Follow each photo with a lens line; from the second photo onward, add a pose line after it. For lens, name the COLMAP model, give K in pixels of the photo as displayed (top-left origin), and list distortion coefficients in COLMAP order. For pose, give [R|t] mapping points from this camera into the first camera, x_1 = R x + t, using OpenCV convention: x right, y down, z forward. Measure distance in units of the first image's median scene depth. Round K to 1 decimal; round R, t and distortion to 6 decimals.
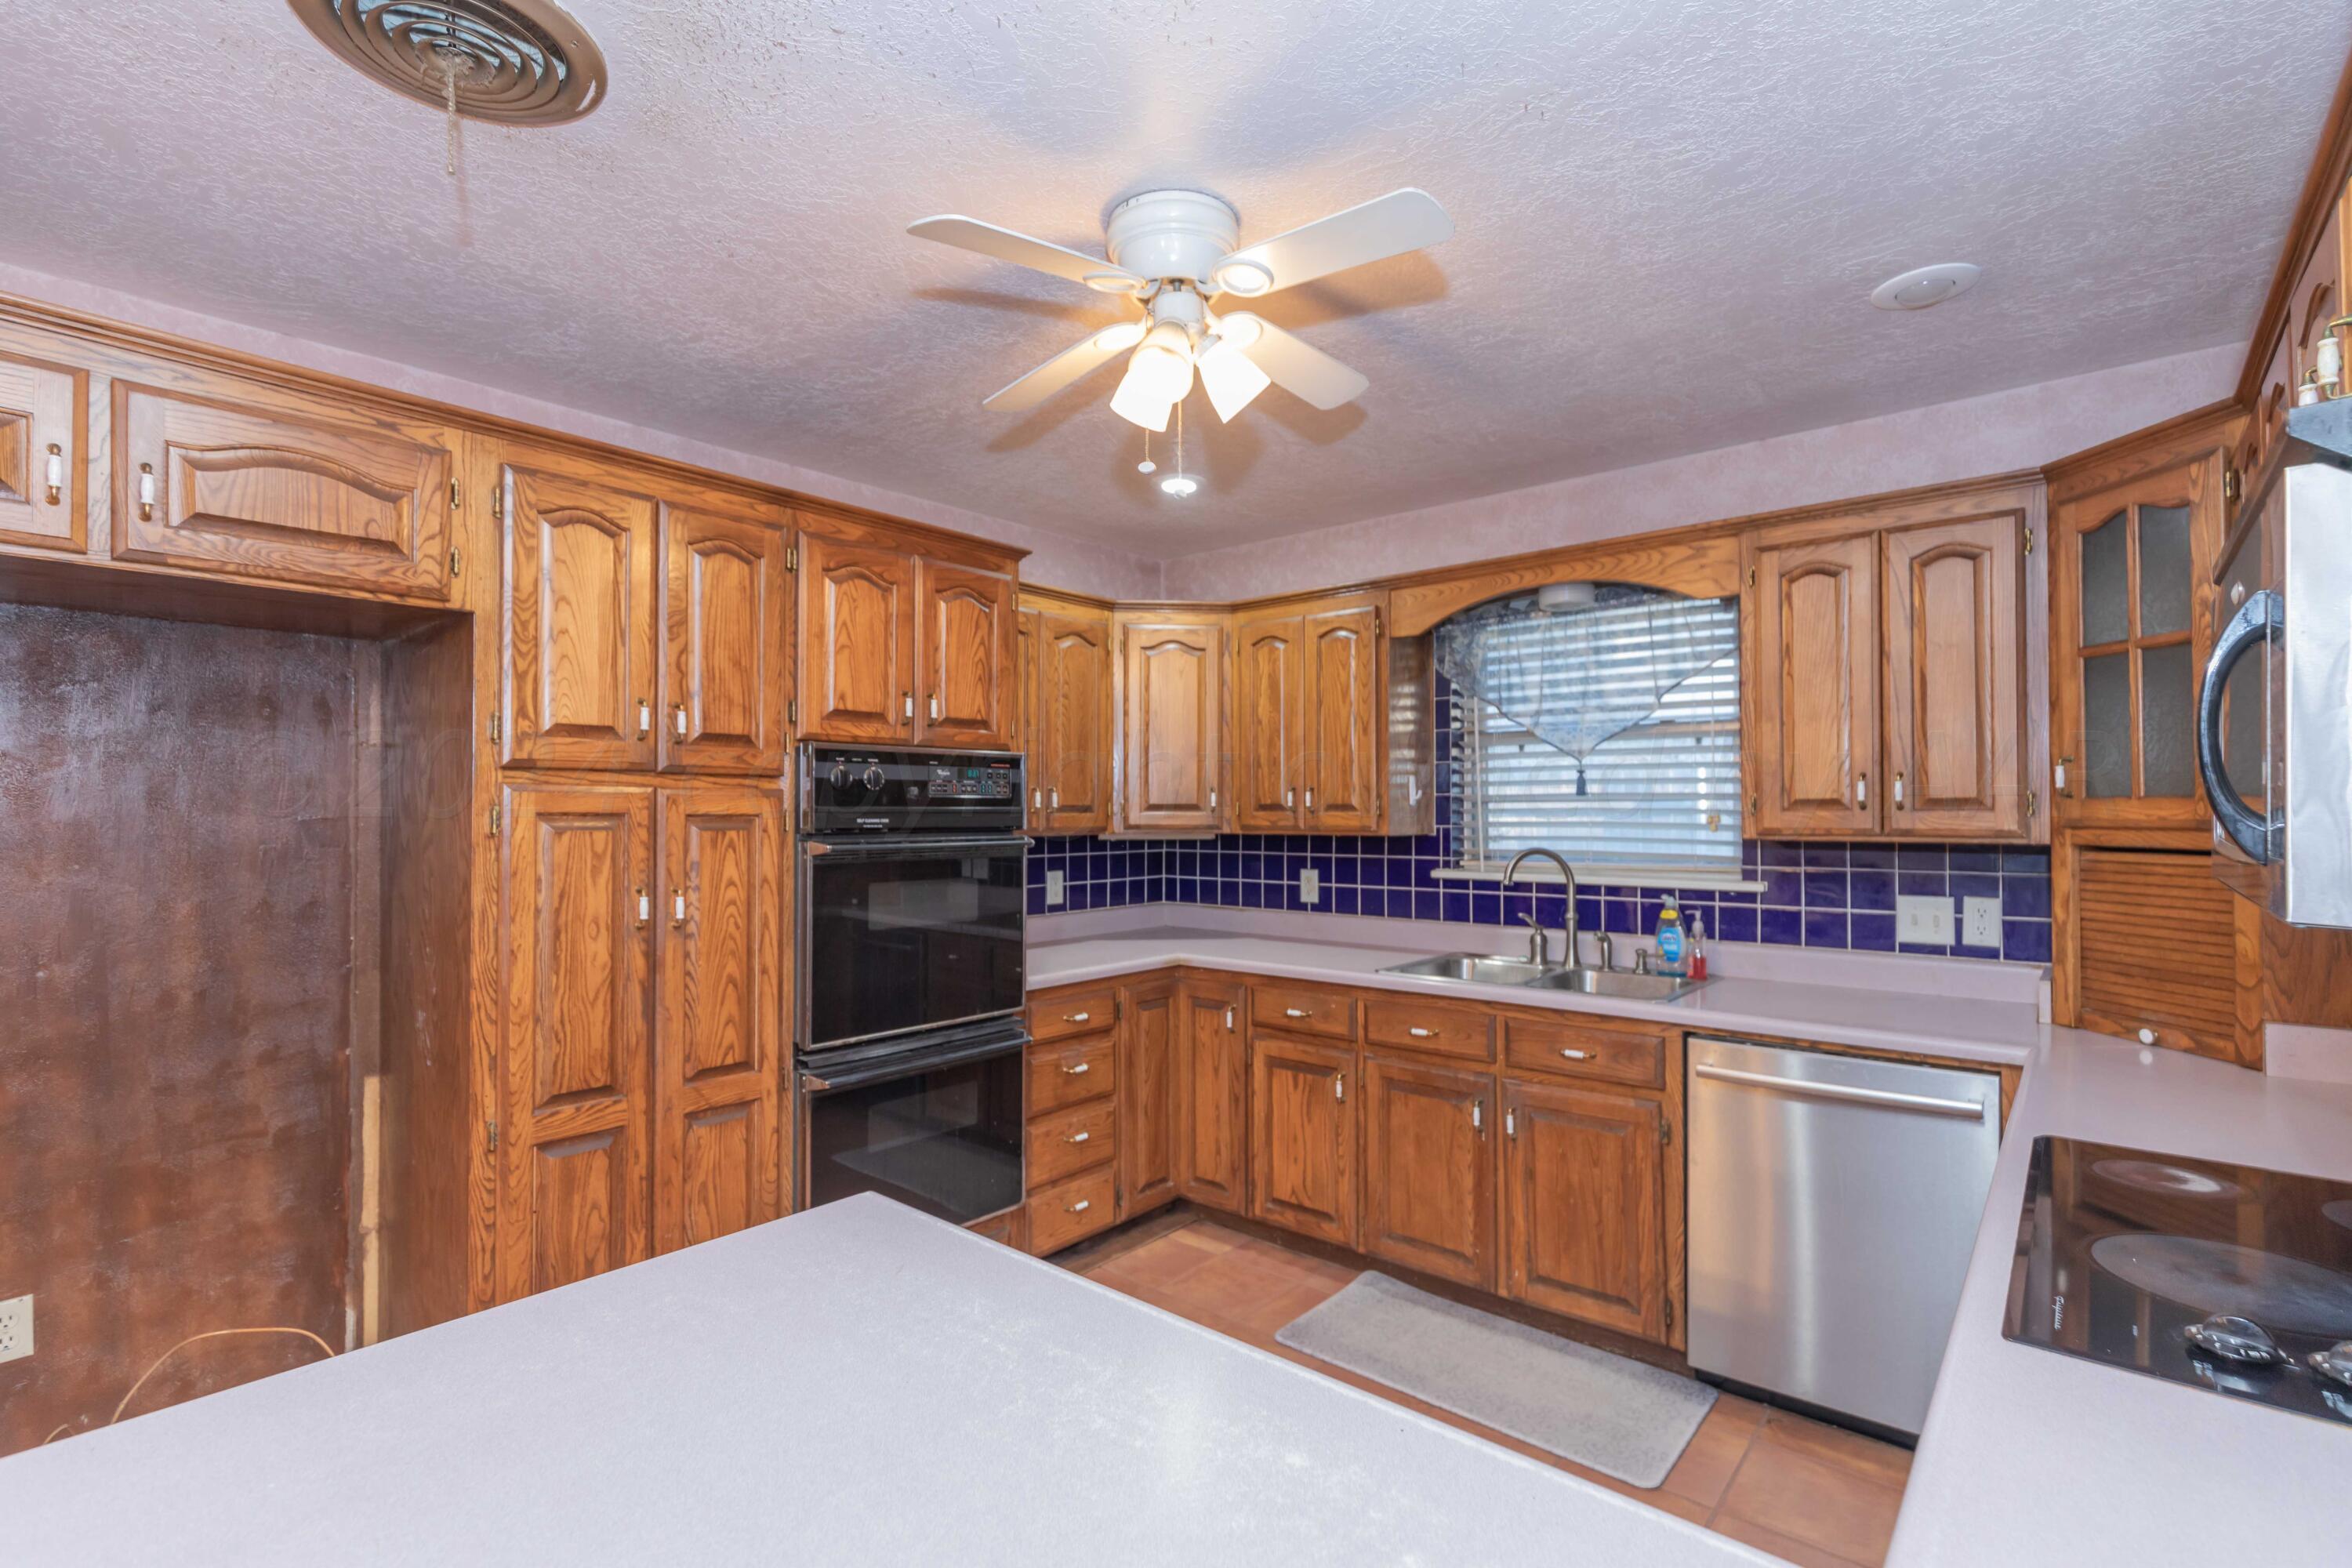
lens RADIAL K [[1065.3, 0, 1187.3], [0, 1065.3, 793.2], [0, 0, 1]] dist [0.001824, 0.000733]
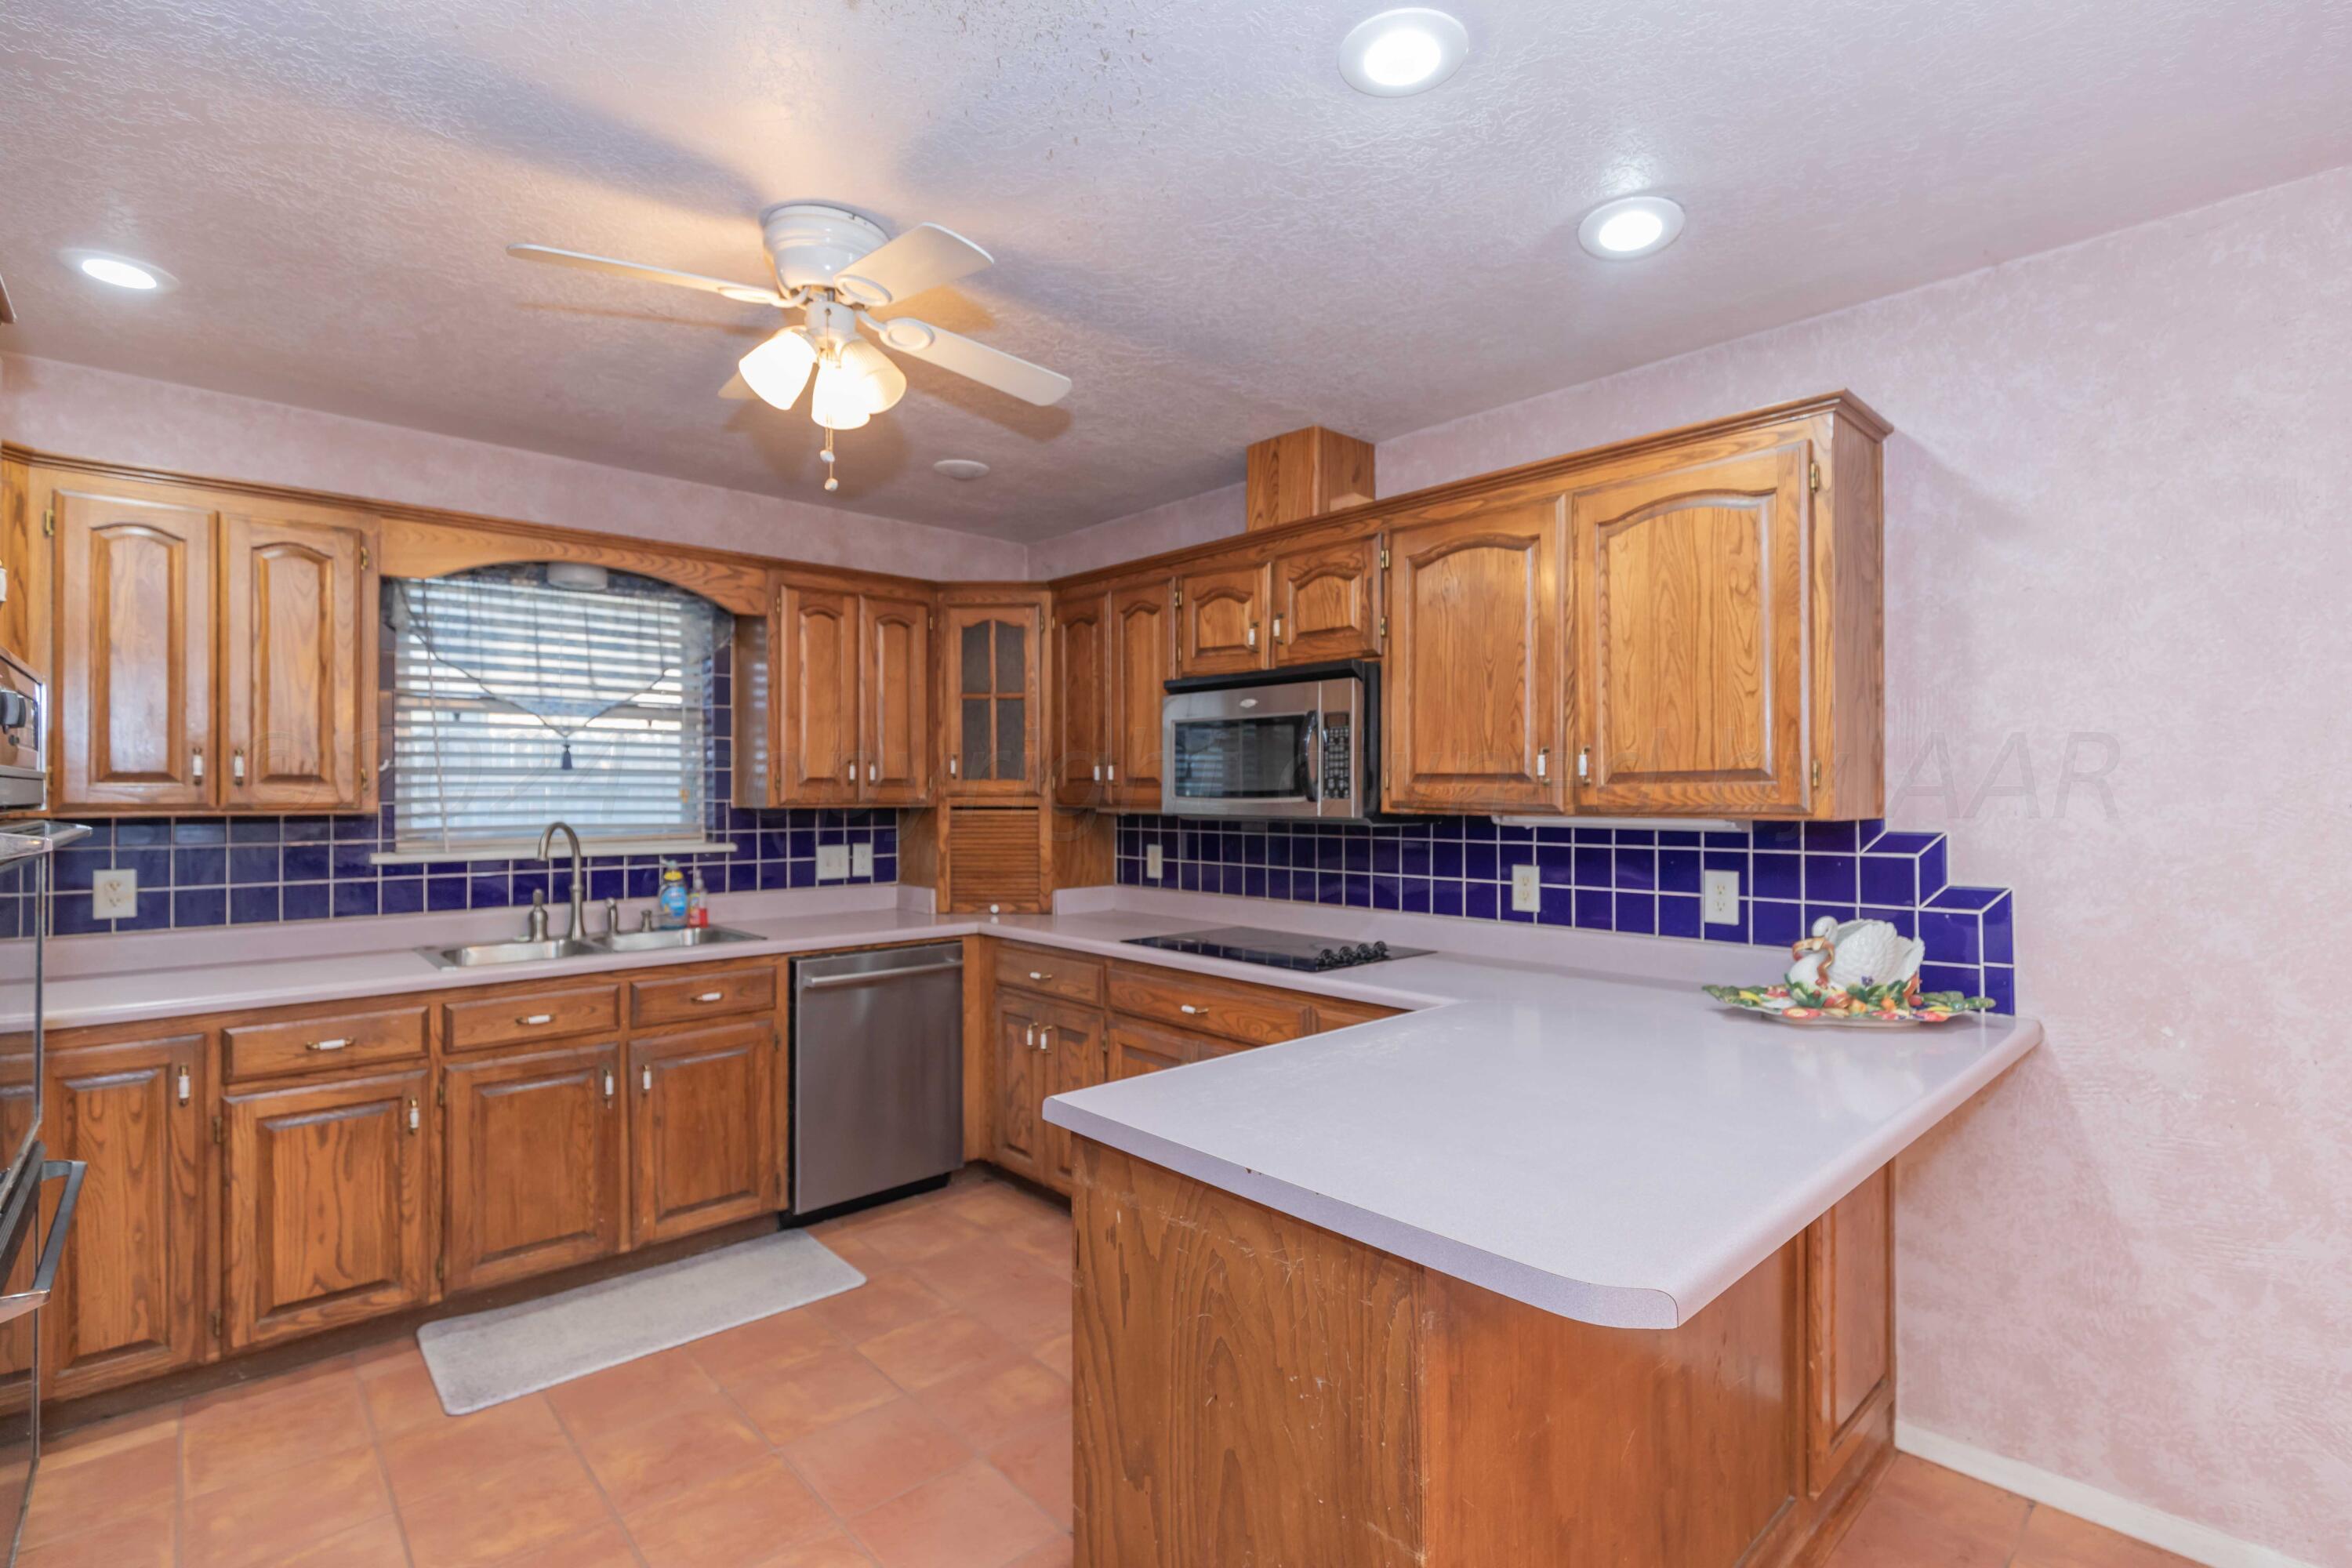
lens RADIAL K [[1065.3, 0, 1186.7], [0, 1065.3, 789.2], [0, 0, 1]] dist [0.001824, 0.000733]
pose [[0.126015, 0.001811, 0.992027, -0.618070], [-0.019495, 0.999810, 0.000651, 0.008632], [-0.991837, -0.019421, 0.126026, 0.308057]]
